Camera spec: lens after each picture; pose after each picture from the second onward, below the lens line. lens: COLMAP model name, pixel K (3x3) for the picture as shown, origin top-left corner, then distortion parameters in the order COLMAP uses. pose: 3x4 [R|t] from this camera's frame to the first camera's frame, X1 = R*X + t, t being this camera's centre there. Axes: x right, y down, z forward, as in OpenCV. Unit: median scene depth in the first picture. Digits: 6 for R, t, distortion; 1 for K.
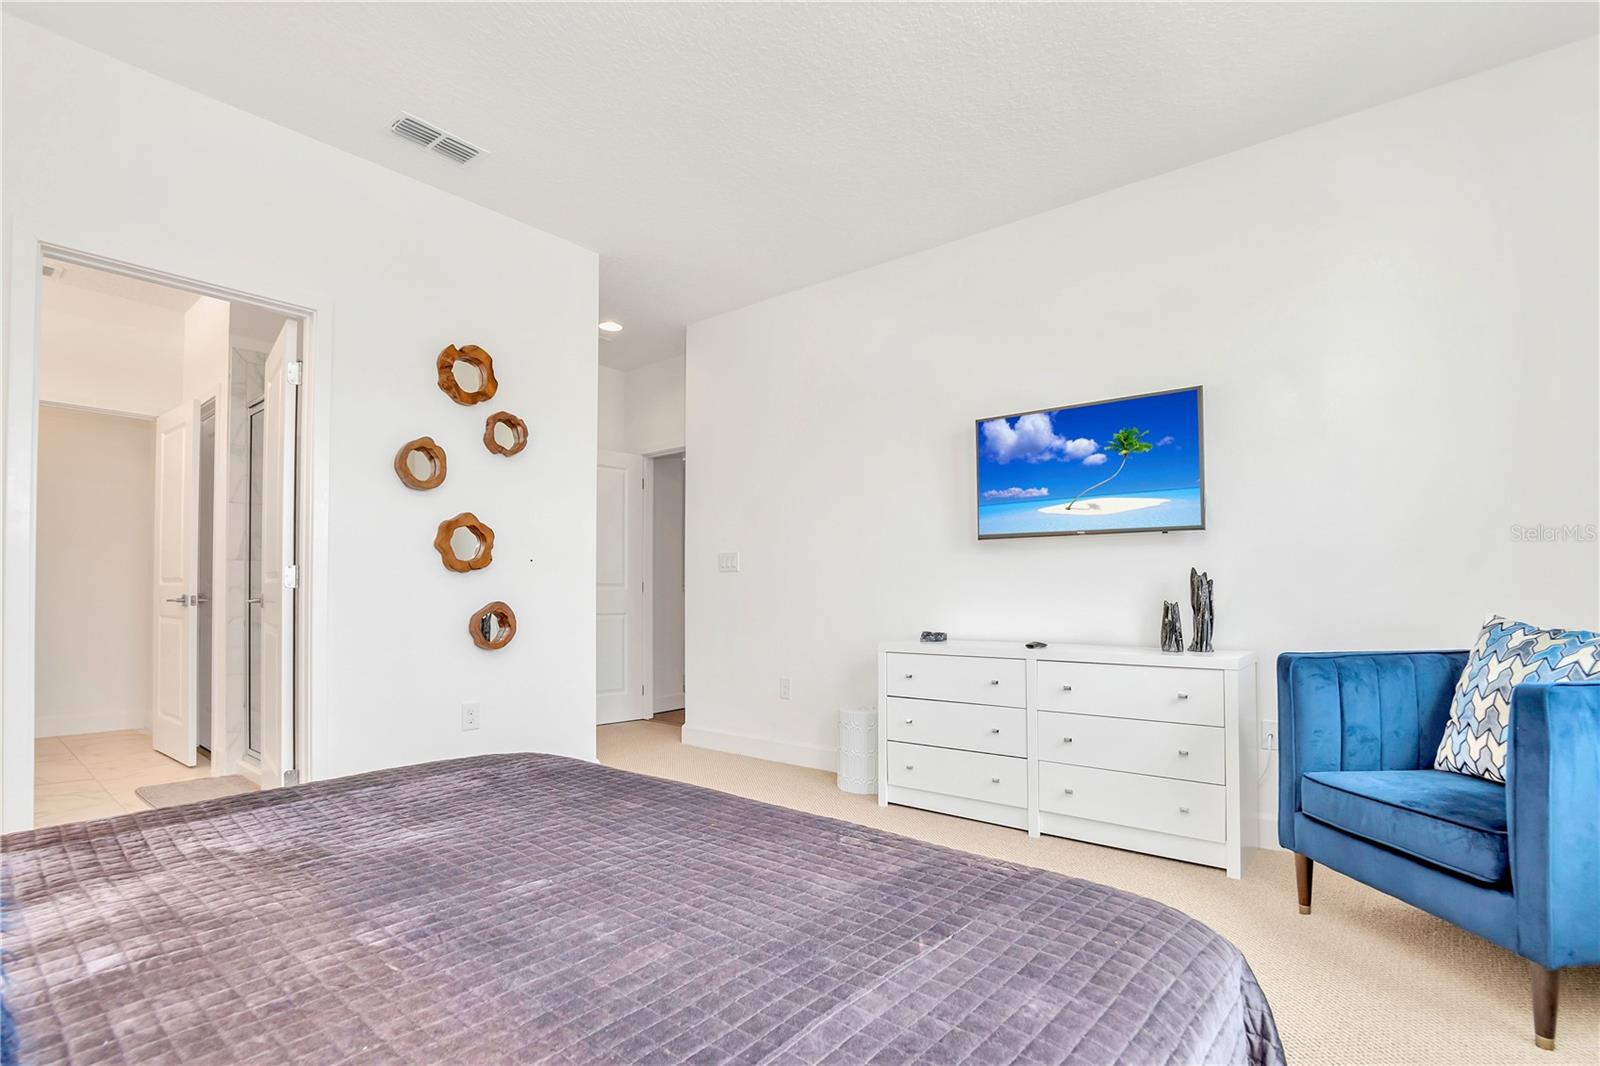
lens RADIAL K [[736.1, 0, 800.0], [0, 736.1, 533.0], [0, 0, 1]] dist [-0.002131, -0.000435]
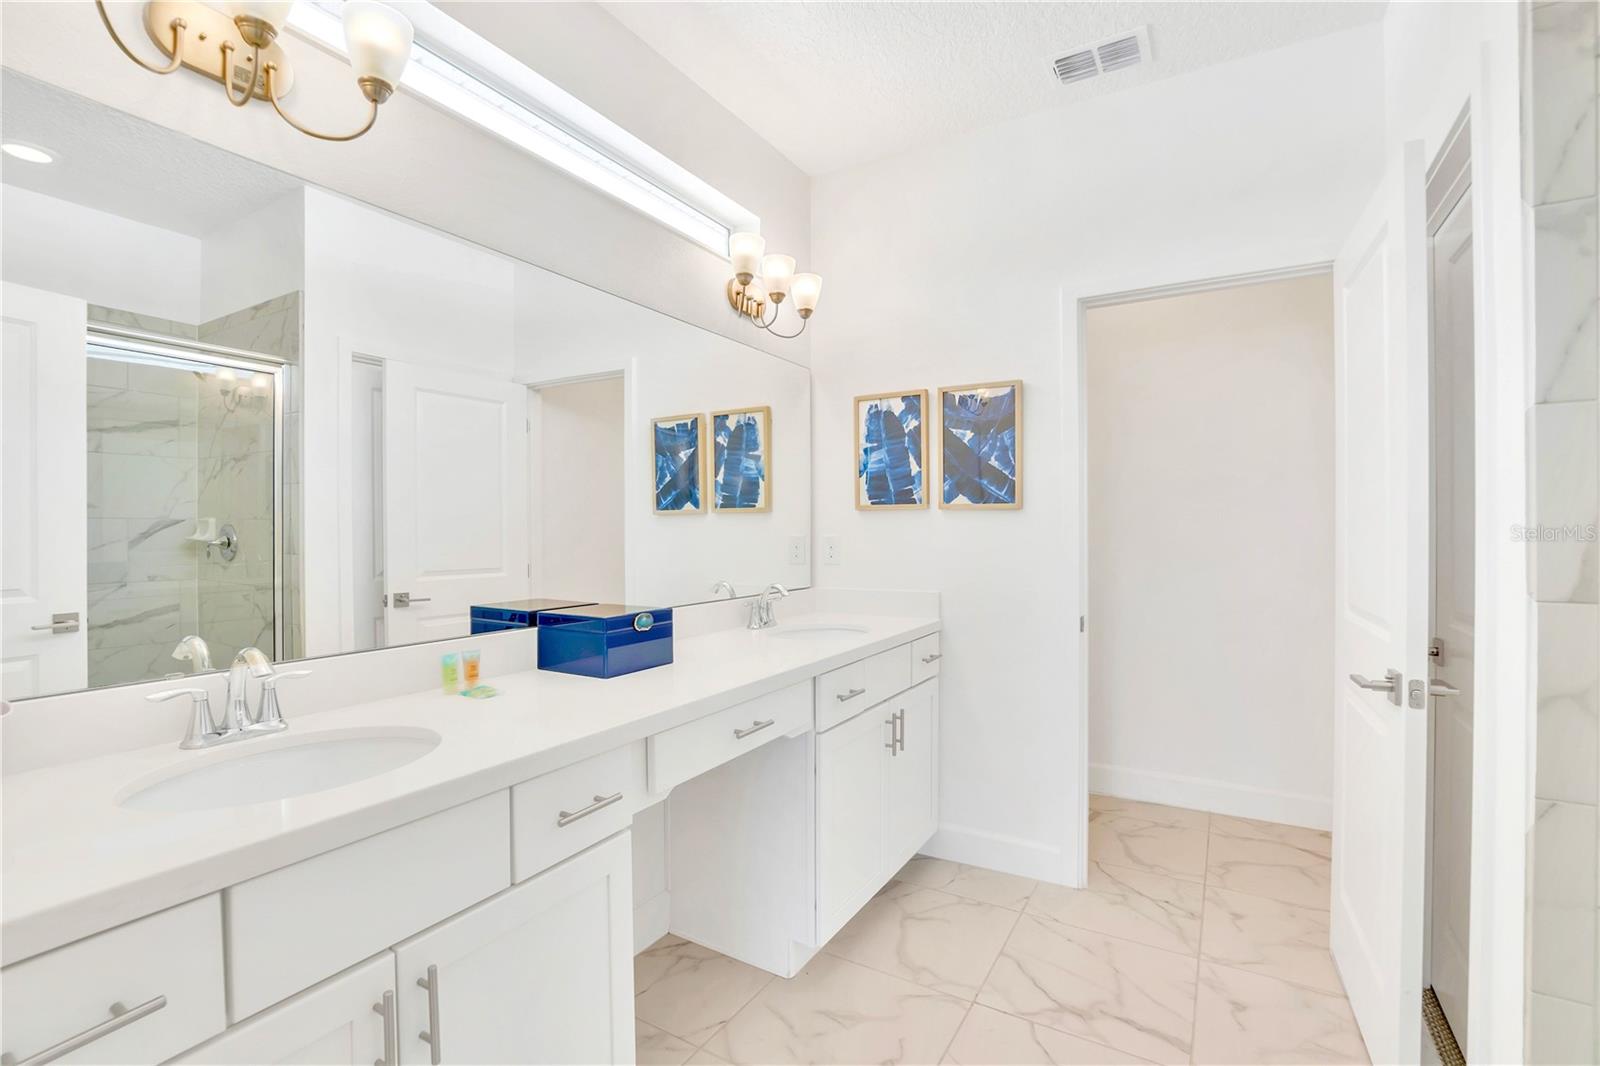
lens RADIAL K [[736.1, 0, 800.0], [0, 736.1, 533.0], [0, 0, 1]] dist [-0.002131, -0.000435]
pose [[0.193235, 0.003103, -0.981148, -0.513350], [0.016036, 0.999851, 0.006320, 0.001904], [0.981021, -0.016955, 0.193157, 0.613888]]
